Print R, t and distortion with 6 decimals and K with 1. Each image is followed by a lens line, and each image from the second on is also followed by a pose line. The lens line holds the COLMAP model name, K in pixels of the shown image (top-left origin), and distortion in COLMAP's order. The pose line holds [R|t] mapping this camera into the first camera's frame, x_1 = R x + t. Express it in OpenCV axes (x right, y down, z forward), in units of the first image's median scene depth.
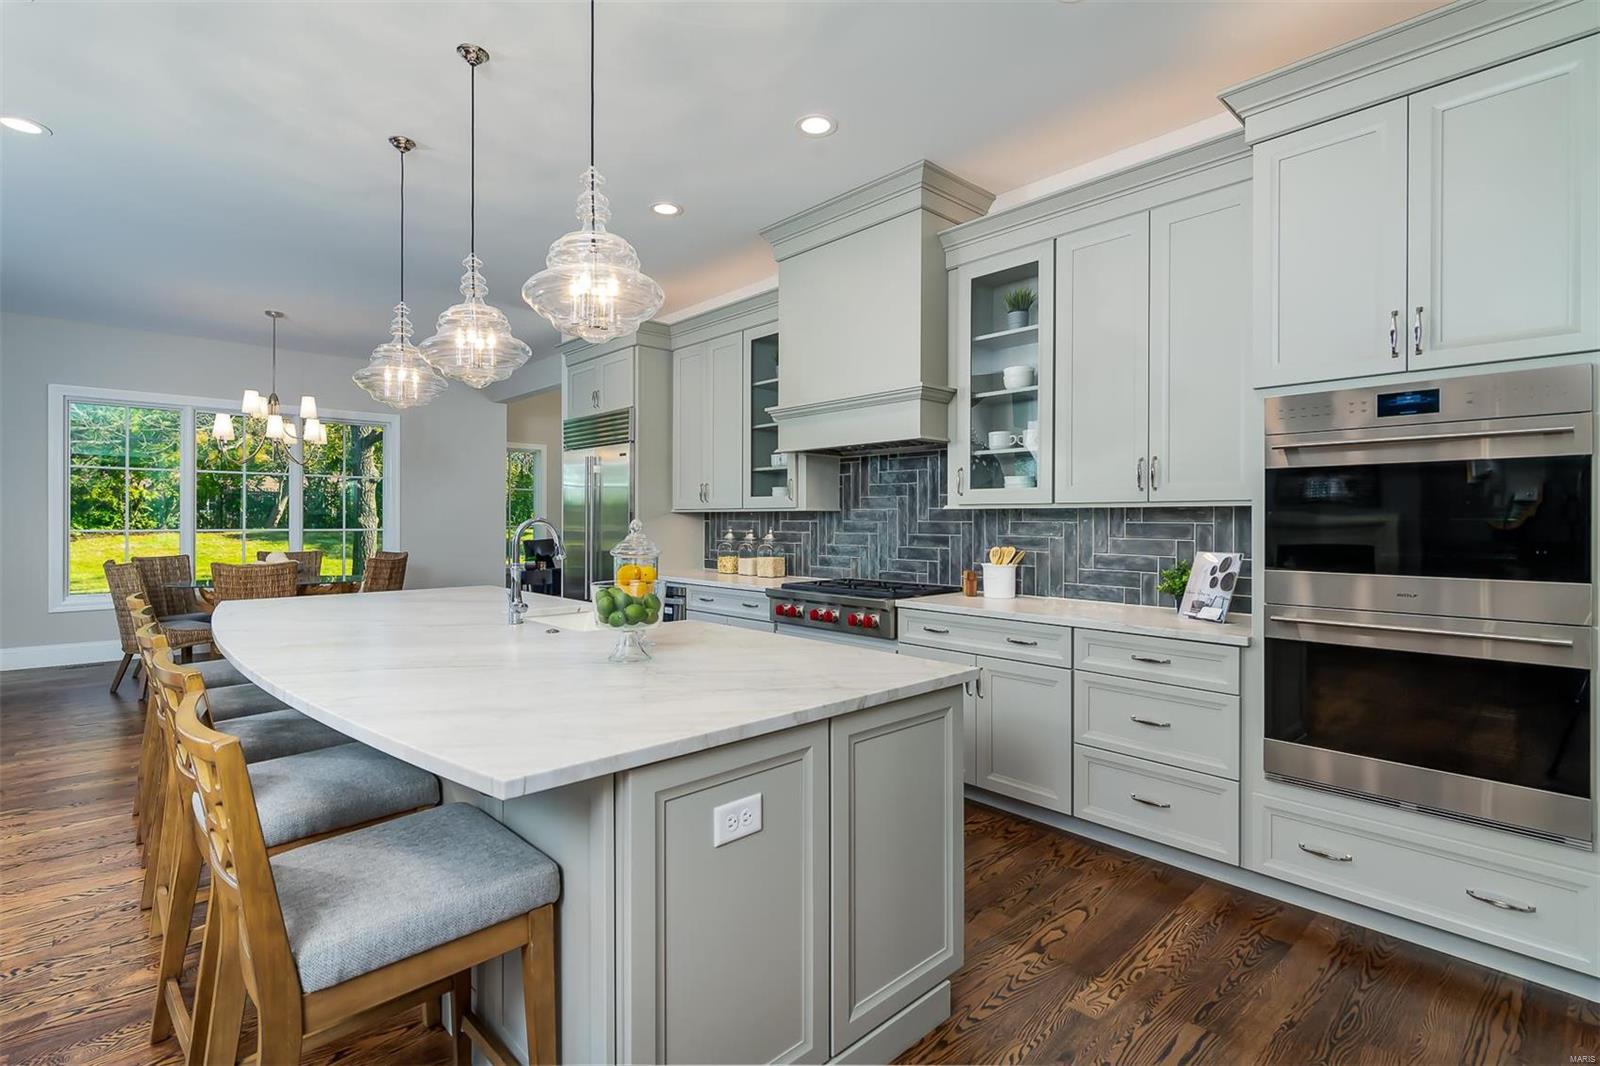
lens RADIAL K [[750.2, 0, 805.5], [0, 750.2, 521.5], [0, 0, 1]] dist [0.000096, -0.000136]
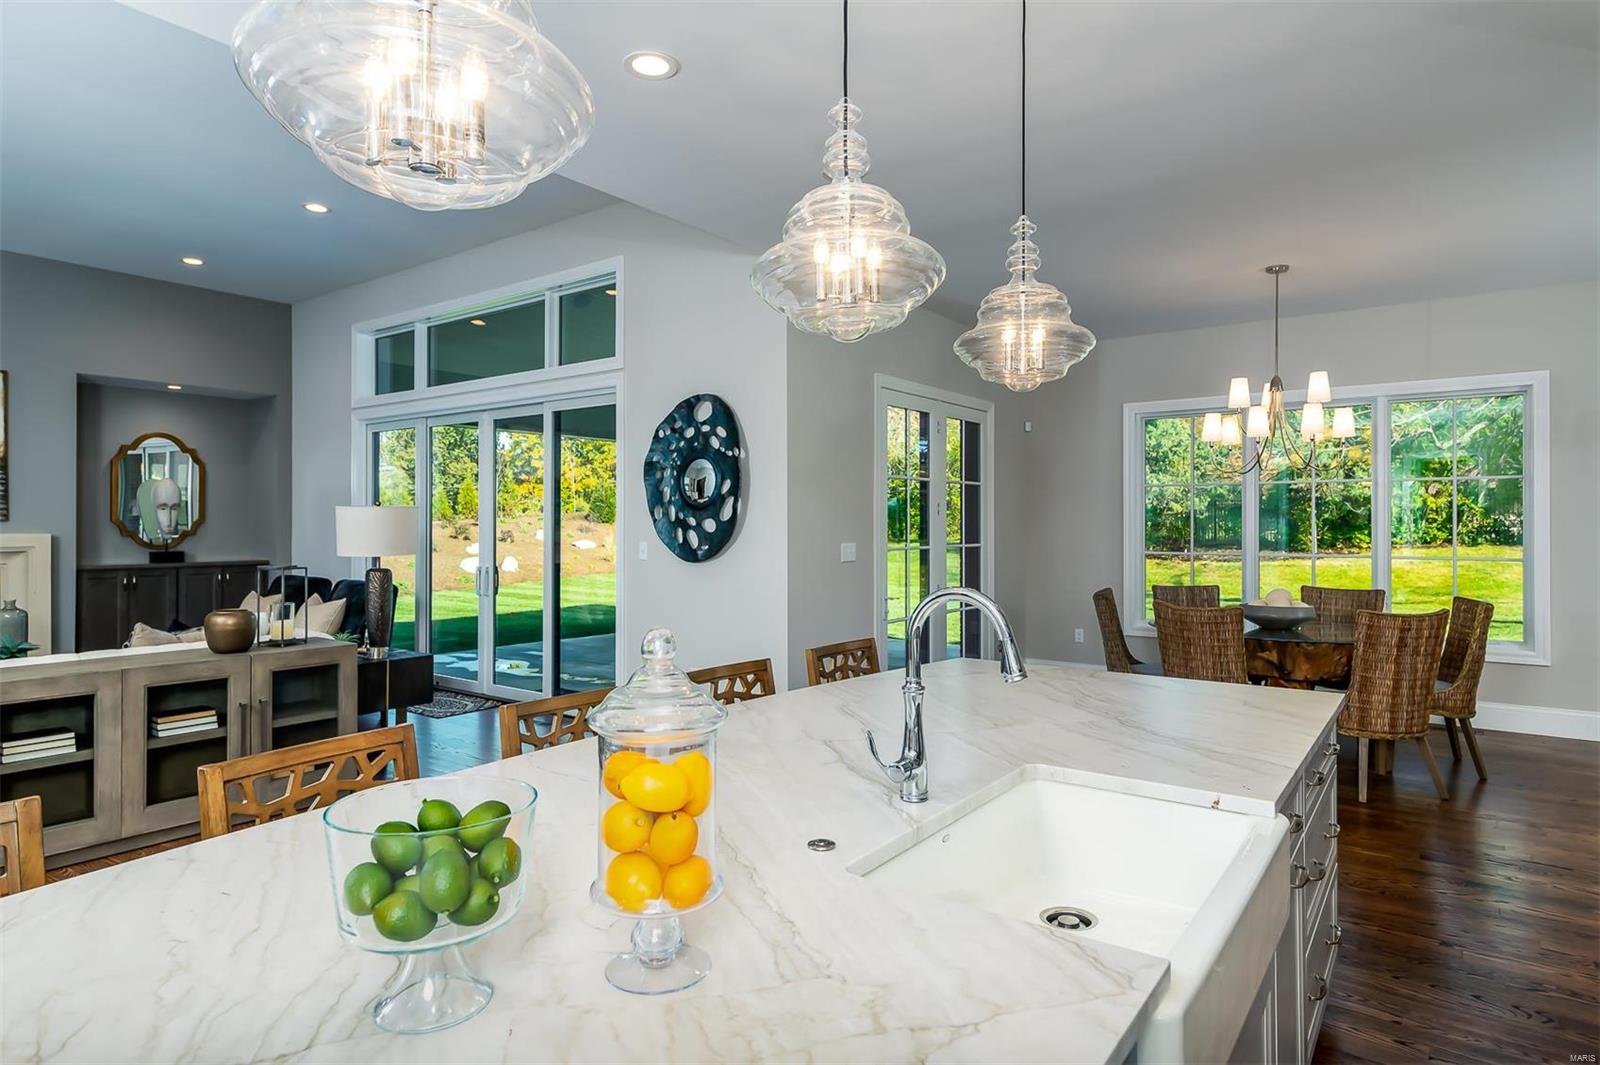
lens RADIAL K [[915.3, 0, 800.0], [0, 915.3, 532.5], [0, 0, 1]] dist [0.000170, -0.000065]
pose [[0.191465, 0.001633, -0.981498, 0.374132], [0.002318, 0.999995, 0.002116, -0.083884], [0.981497, -0.002680, 0.191460, 1.572236]]
